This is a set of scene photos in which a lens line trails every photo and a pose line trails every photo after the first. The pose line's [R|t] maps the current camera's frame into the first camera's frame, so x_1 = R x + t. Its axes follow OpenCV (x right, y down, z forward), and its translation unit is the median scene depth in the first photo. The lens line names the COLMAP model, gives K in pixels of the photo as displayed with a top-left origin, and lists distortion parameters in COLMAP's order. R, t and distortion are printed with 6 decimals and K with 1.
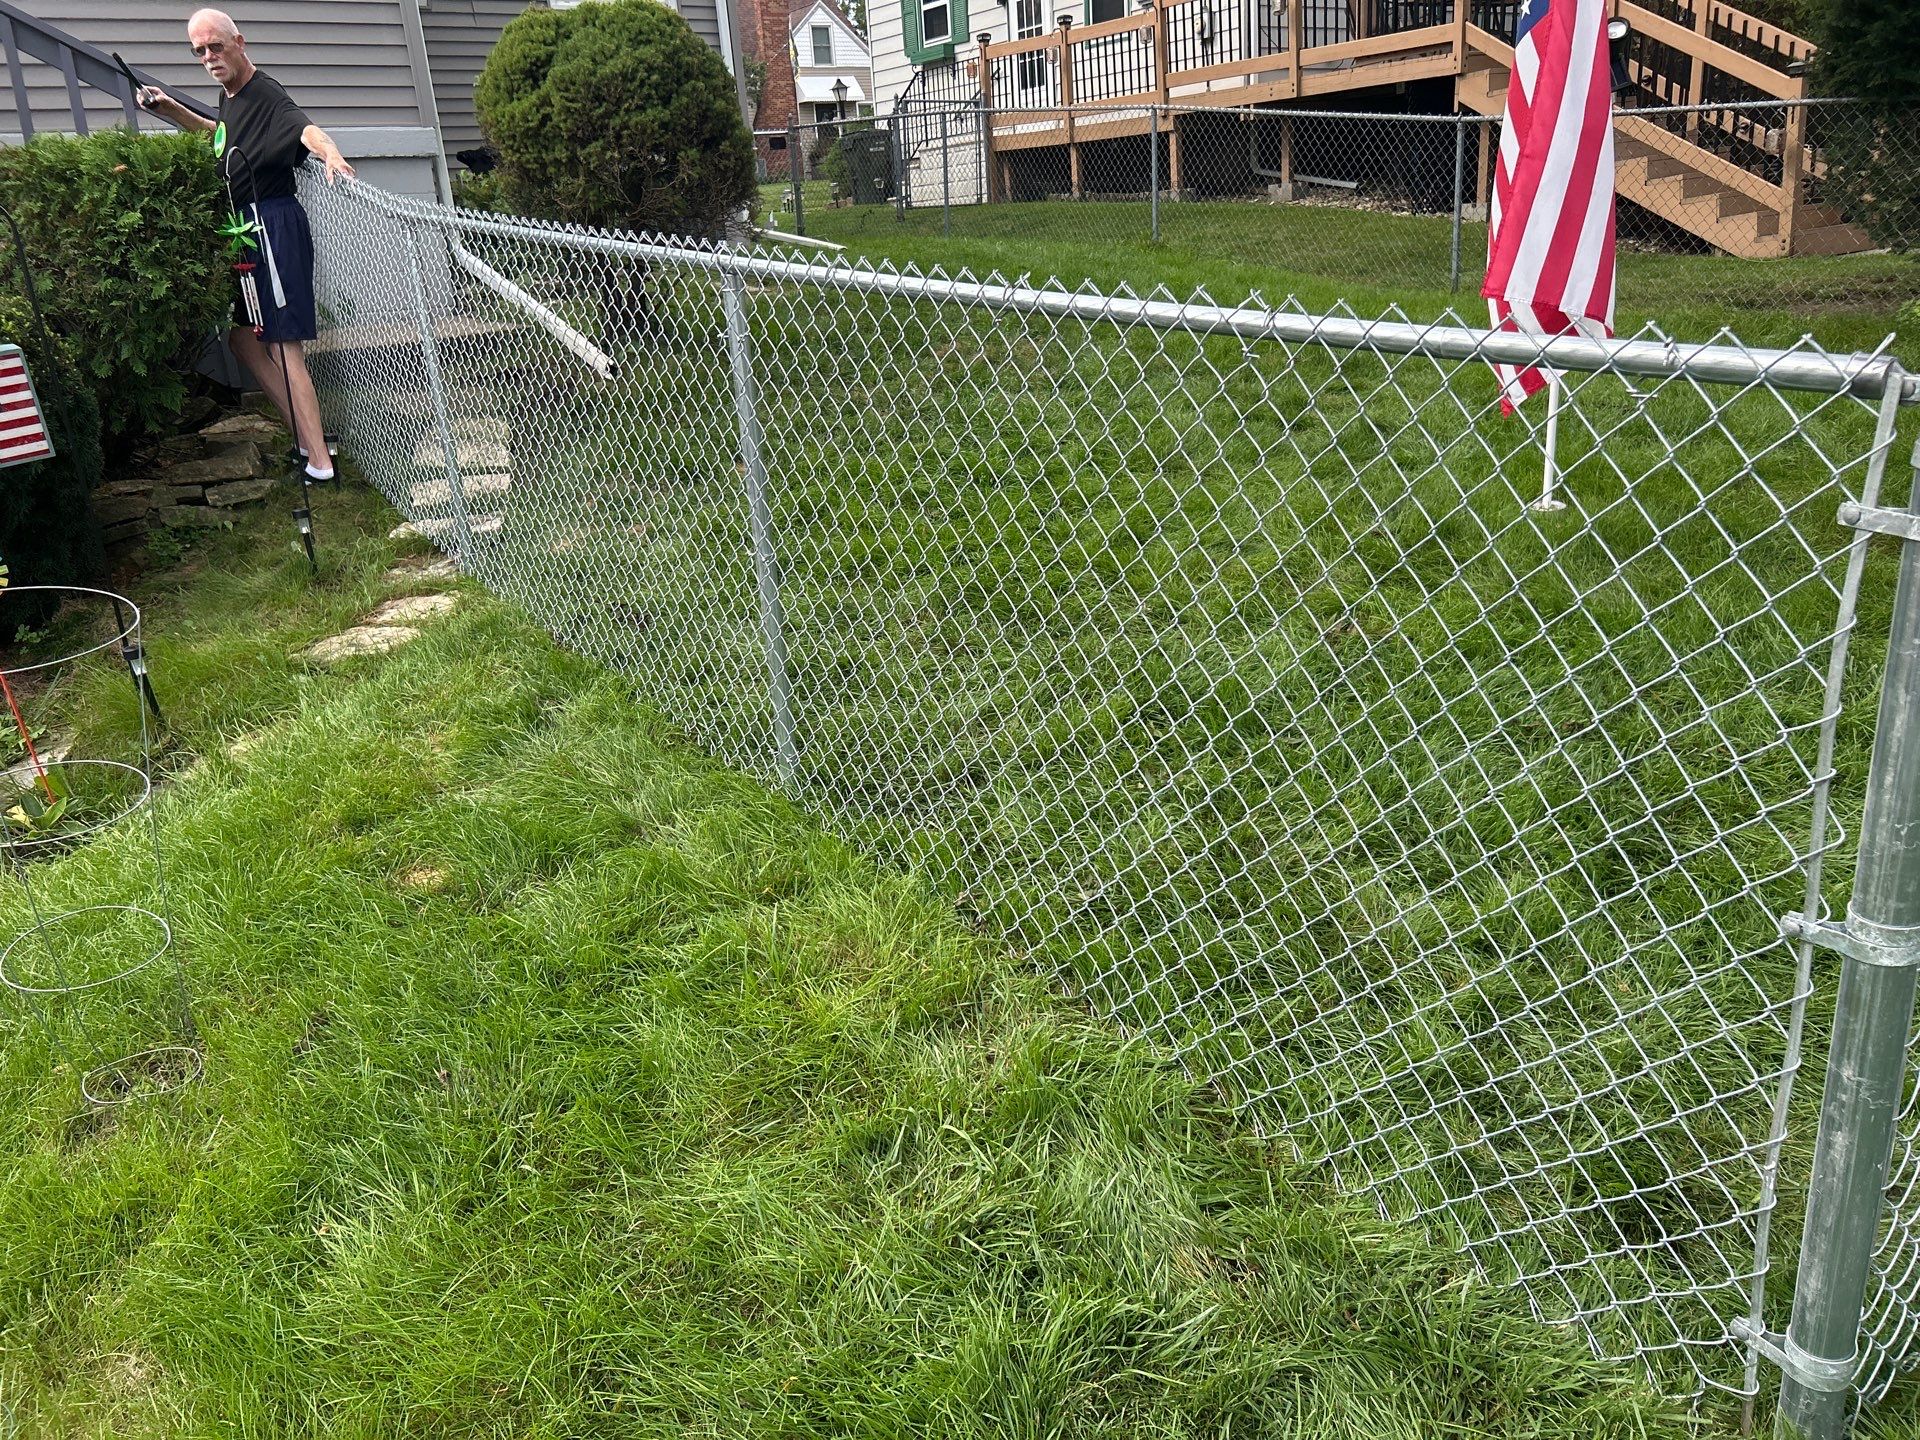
lens RADIAL K [[1455.7, 0, 957.2], [0, 1455.7, 734.4], [0, 0, 1]] dist [0.030902, -0.014343]
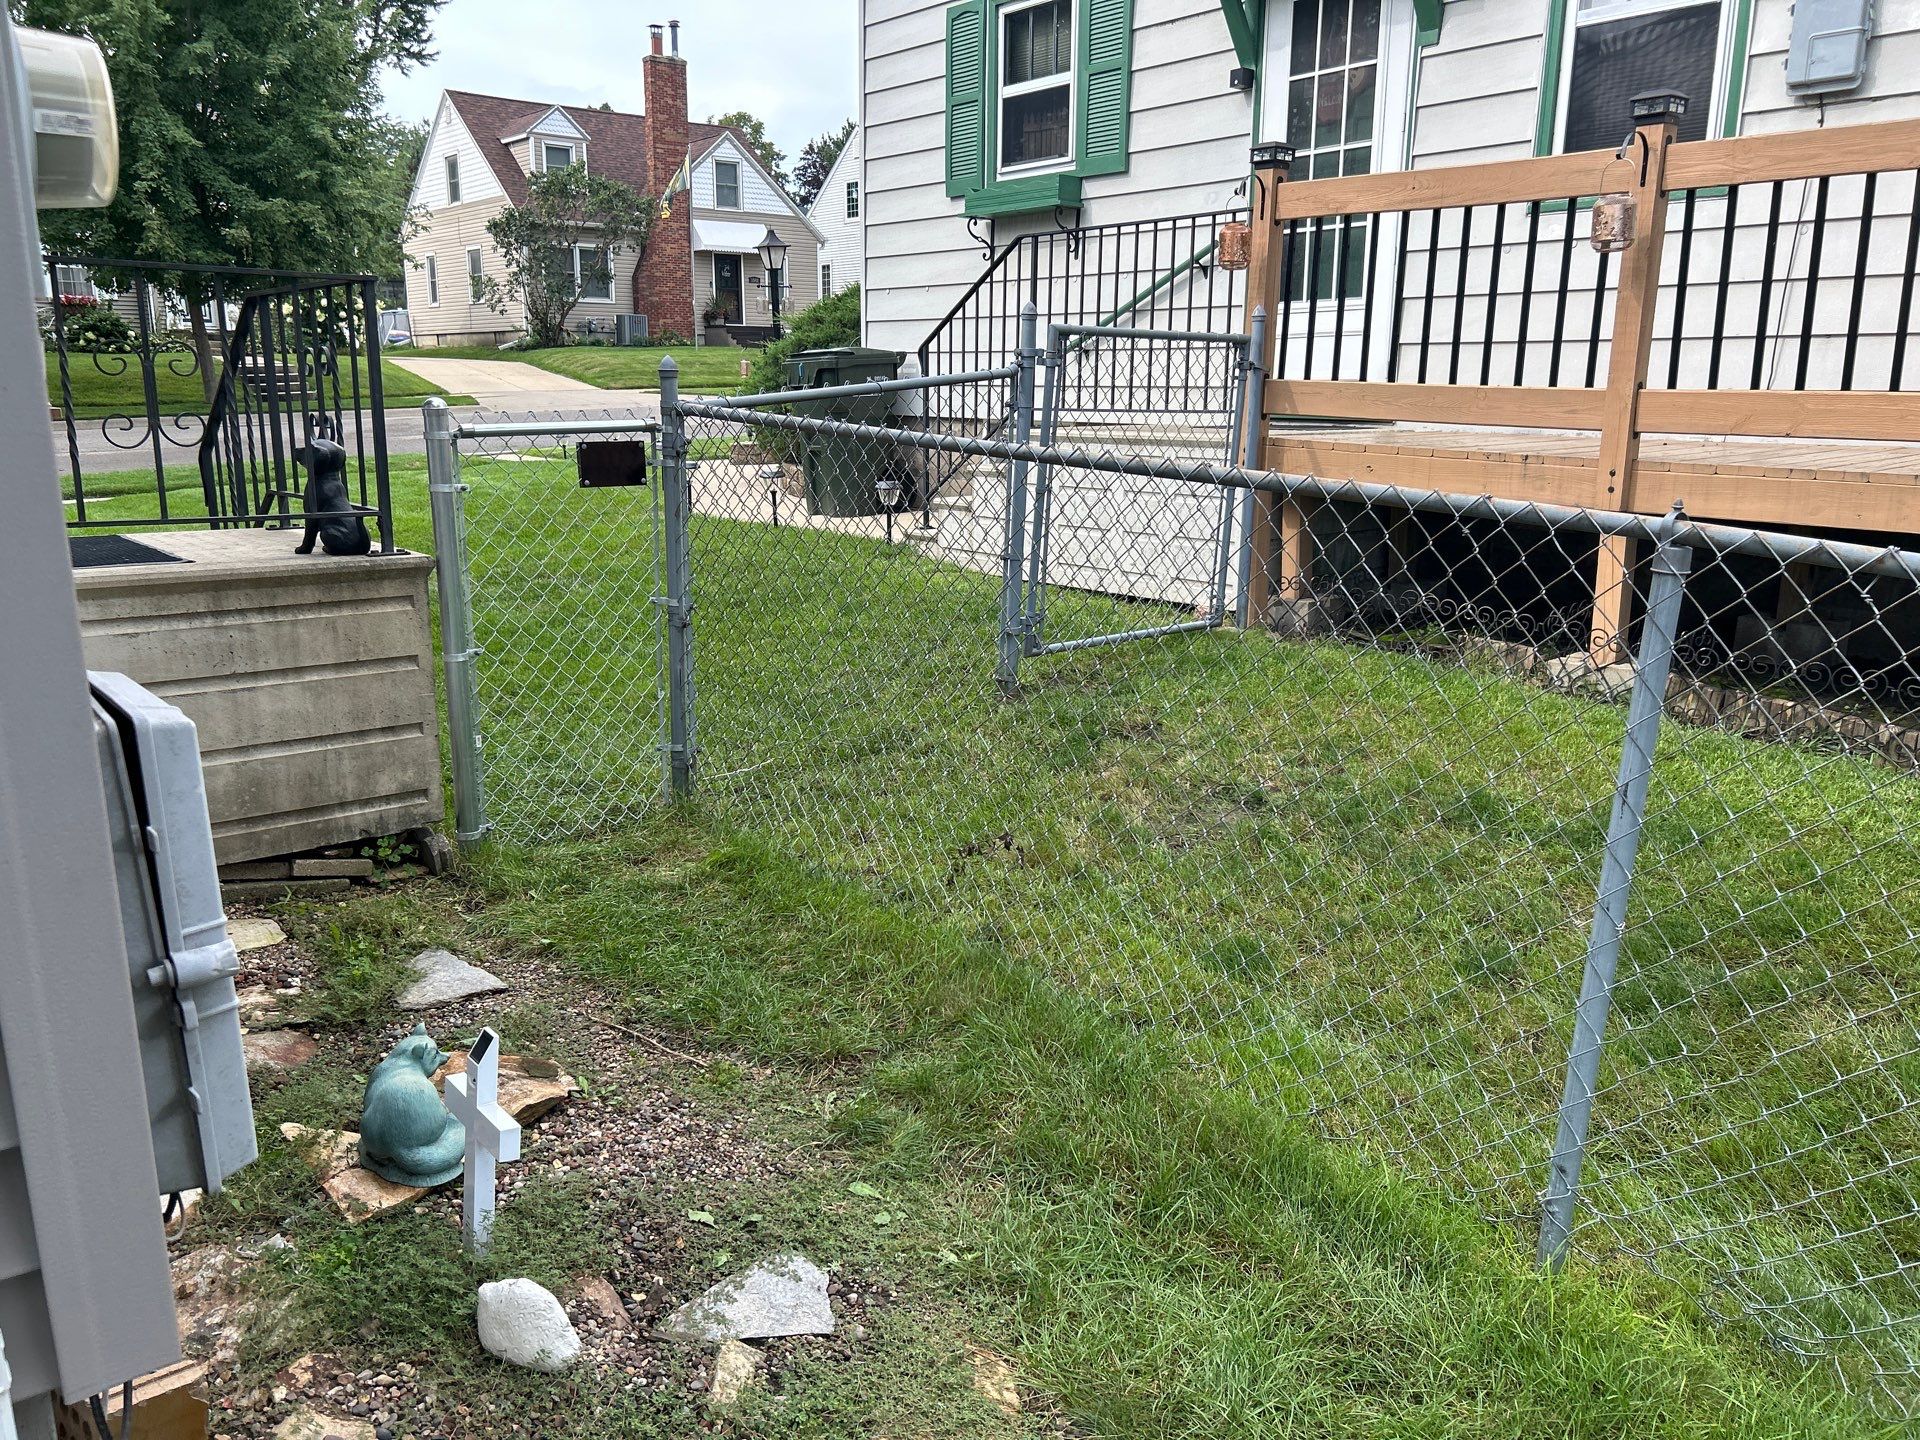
lens RADIAL K [[1455.7, 0, 957.2], [0, 1455.7, 734.4], [0, 0, 1]] dist [0.030902, -0.014343]
pose [[0.994135, 0.055968, 0.092536, -0.015642], [-0.046972, 0.994205, -0.096695, -0.063122], [-0.097412, 0.091781, 0.991003, 0.140572]]
